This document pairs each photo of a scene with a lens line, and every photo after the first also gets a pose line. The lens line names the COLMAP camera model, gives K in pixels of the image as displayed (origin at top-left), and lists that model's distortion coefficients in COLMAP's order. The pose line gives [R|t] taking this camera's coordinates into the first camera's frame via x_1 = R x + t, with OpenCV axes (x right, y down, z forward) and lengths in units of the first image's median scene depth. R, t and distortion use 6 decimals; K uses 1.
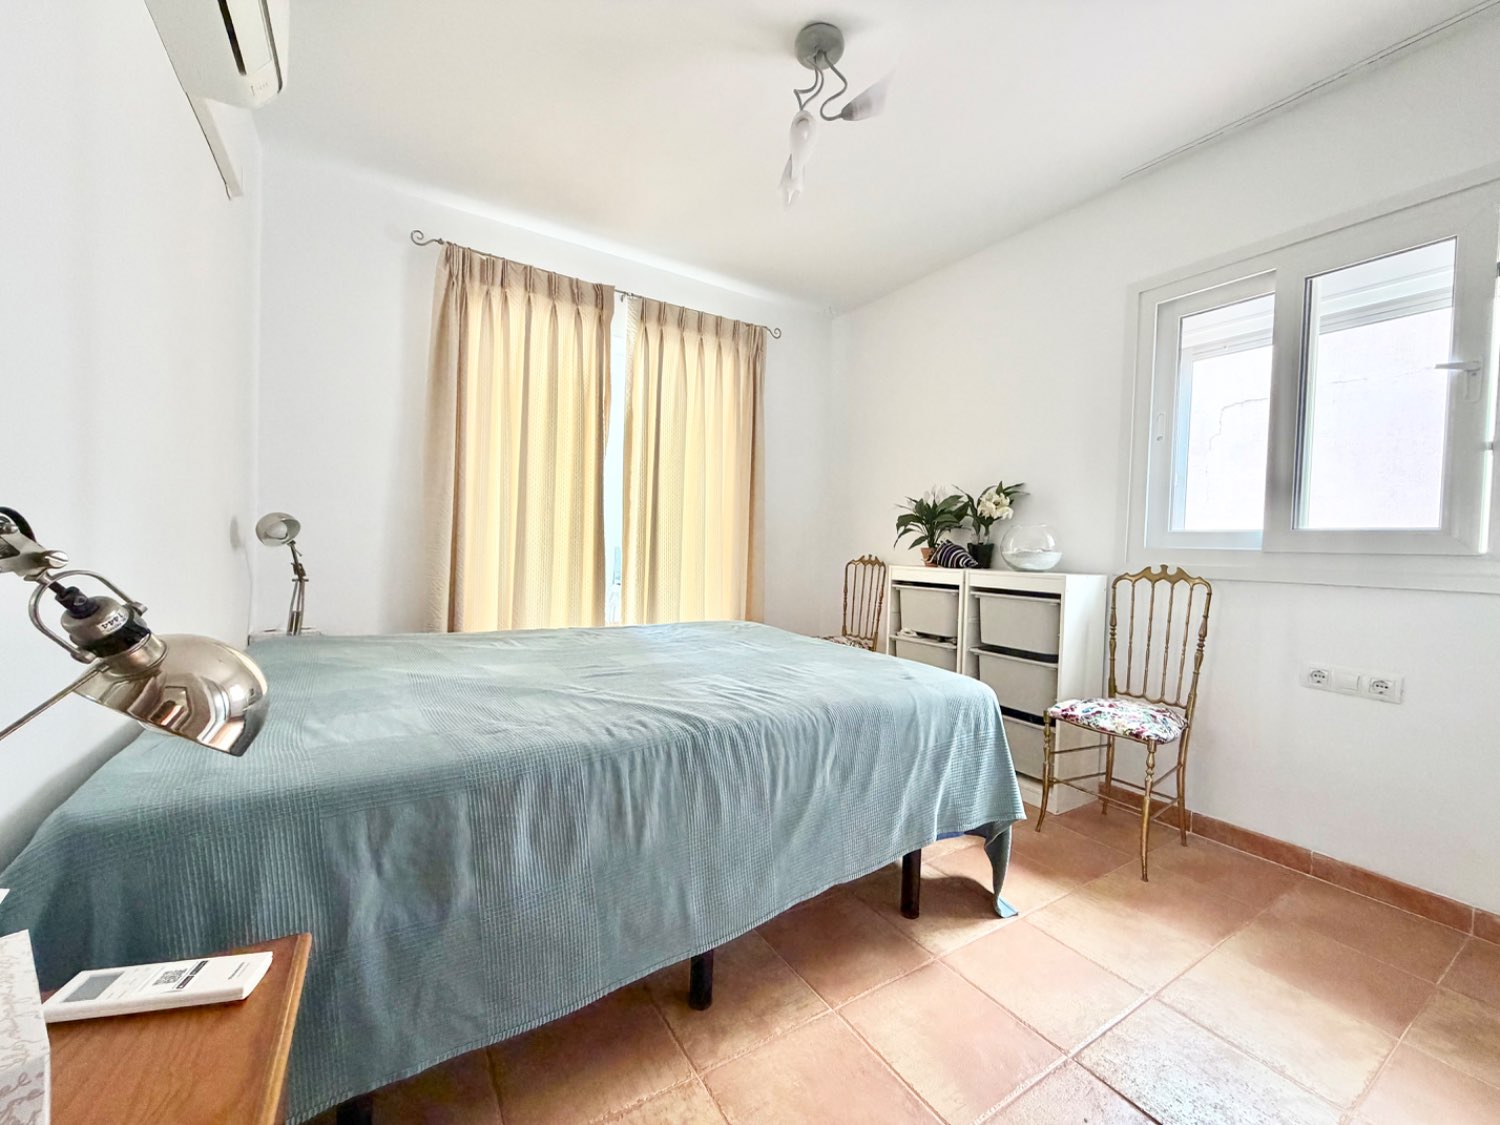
lens RADIAL K [[599.6, 0, 752.7], [0, 599.6, 562.8], [0, 0, 1]] dist [-0.000492, -0.000140]
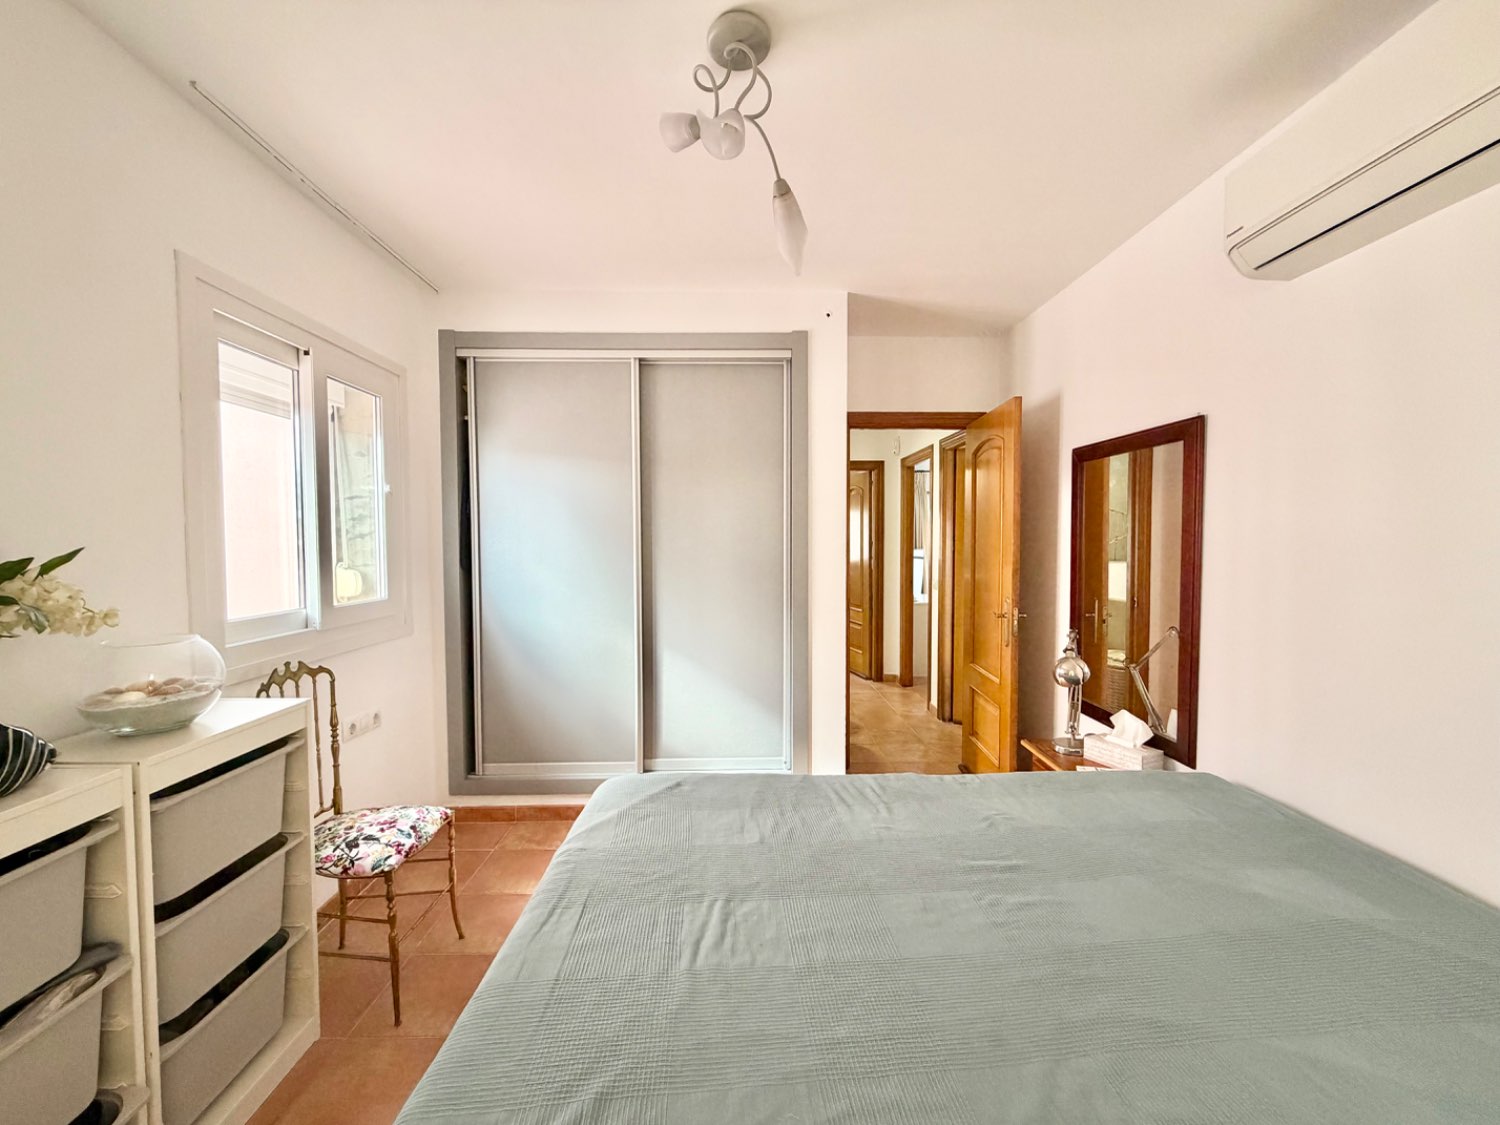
lens RADIAL K [[599.6, 0, 747.2], [0, 599.6, 564.6], [0, 0, 1]] dist [-0.000492, -0.000140]
pose [[-0.861939, -0.057464, 0.503745, -0.281274], [-0.026010, 0.997260, 0.069257, -0.214650], [-0.506345, 0.046593, -0.861072, 1.457639]]
